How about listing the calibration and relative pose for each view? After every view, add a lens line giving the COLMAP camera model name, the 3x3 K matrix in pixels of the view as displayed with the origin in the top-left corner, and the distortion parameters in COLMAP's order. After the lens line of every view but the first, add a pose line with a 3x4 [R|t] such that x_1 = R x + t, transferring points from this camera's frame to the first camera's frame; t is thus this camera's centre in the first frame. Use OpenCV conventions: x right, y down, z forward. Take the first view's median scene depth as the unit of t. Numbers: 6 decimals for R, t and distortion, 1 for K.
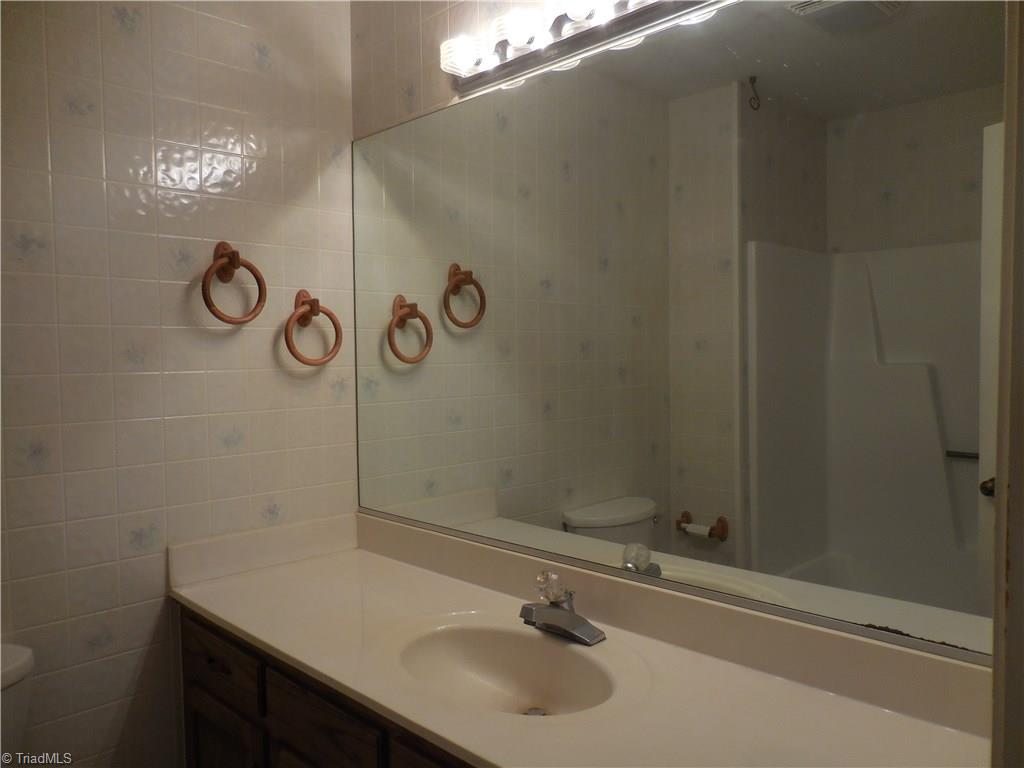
lens RADIAL K [[784.3, 0, 512.3], [0, 784.3, 385.1], [0, 0, 1]] dist [0.008022, 0.003998]
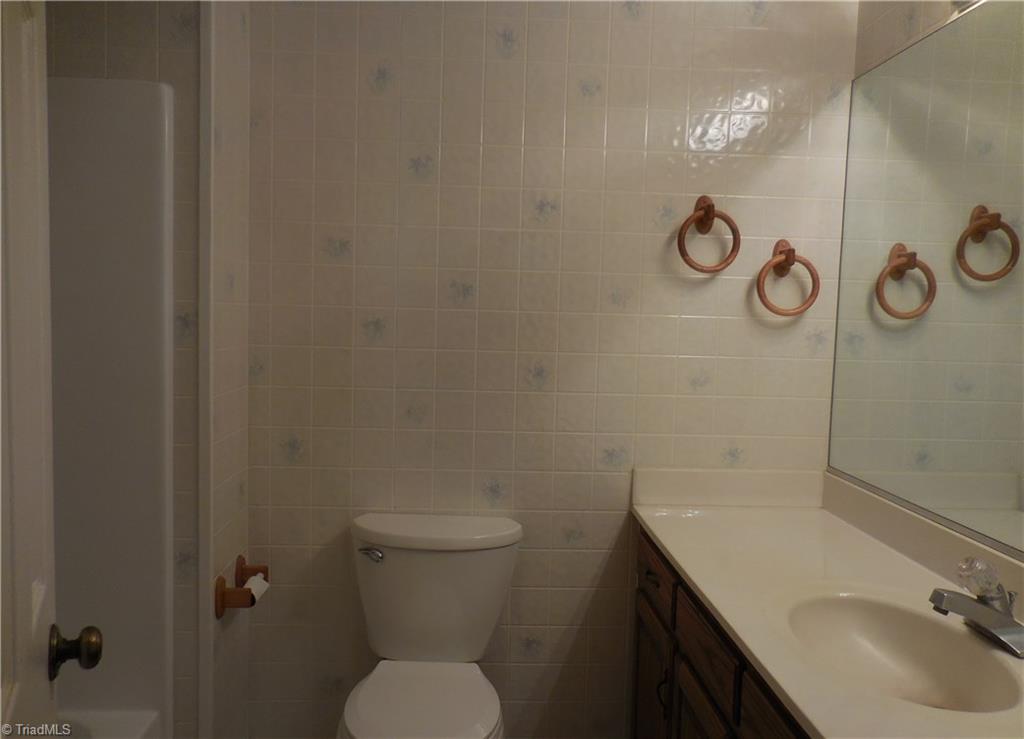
lens RADIAL K [[819.2, 0, 510.9], [0, 819.2, 368.3], [0, 0, 1]] dist [-0.000886, -0.000012]
pose [[0.745327, 0.078494, -0.662062, 0.182194], [-0.063245, 0.996891, 0.046993, 0.014881], [0.663692, 0.006847, 0.747975, -0.004846]]
